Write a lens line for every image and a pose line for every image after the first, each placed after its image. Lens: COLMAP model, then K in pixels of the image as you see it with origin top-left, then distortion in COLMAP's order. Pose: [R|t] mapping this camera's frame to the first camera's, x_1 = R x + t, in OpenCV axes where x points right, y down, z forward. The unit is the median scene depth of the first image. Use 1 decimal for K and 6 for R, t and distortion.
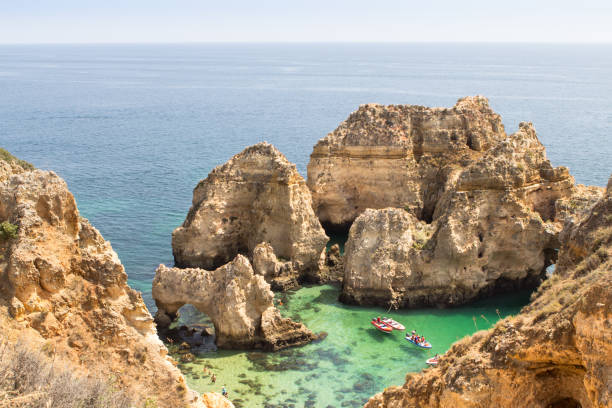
lens RADIAL K [[683.1, 0, 306.0], [0, 683.1, 204.0], [0, 0, 1]] dist [-0.027193, 0.015755]
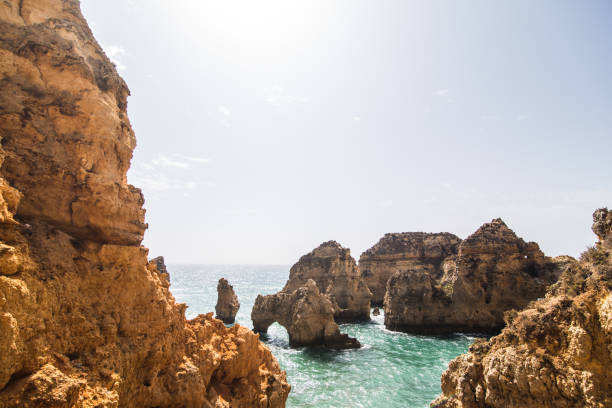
lens RADIAL K [[280.6, 0, 303.5], [0, 280.6, 203.9], [0, 0, 1]] dist [-0.020651, 0.000179]
pose [[0.984654, -0.026753, -0.172457, -0.005743], [-0.050609, 0.901949, -0.428868, 0.149206], [0.167021, 0.431014, 0.886753, 0.345726]]
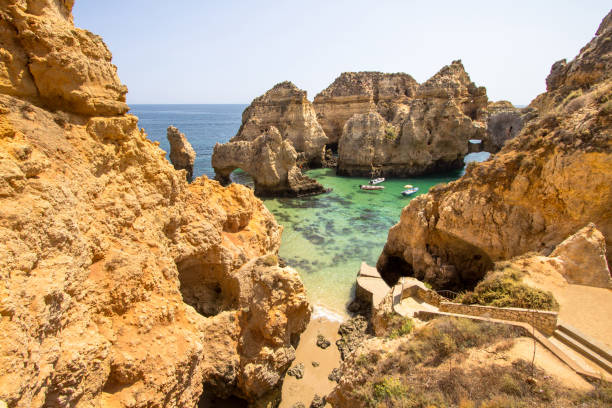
lens RADIAL K [[288.9, 0, 305.1], [0, 288.9, 201.9], [0, 0, 1]] dist [-0.013115, 0.000192]
pose [[0.999780, -0.003151, 0.020755, -0.035038], [0.001194, 0.995606, 0.093637, 0.139285], [-0.020958, -0.093591, 0.995390, 0.336200]]
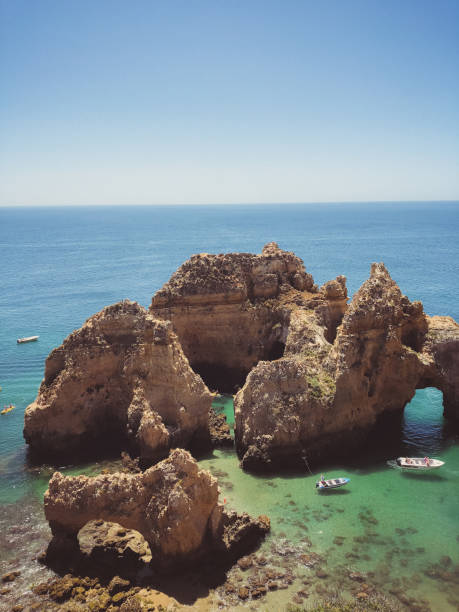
lens RADIAL K [[500.4, 0, 231.6], [0, 500.4, 303.5], [0, 0, 1]] dist [0.050109, -0.042437]
pose [[0.927034, -0.084333, 0.365370, -0.196466], [0.100101, 0.994678, -0.024392, -0.060407], [-0.361369, 0.059186, 0.930543, 0.343843]]
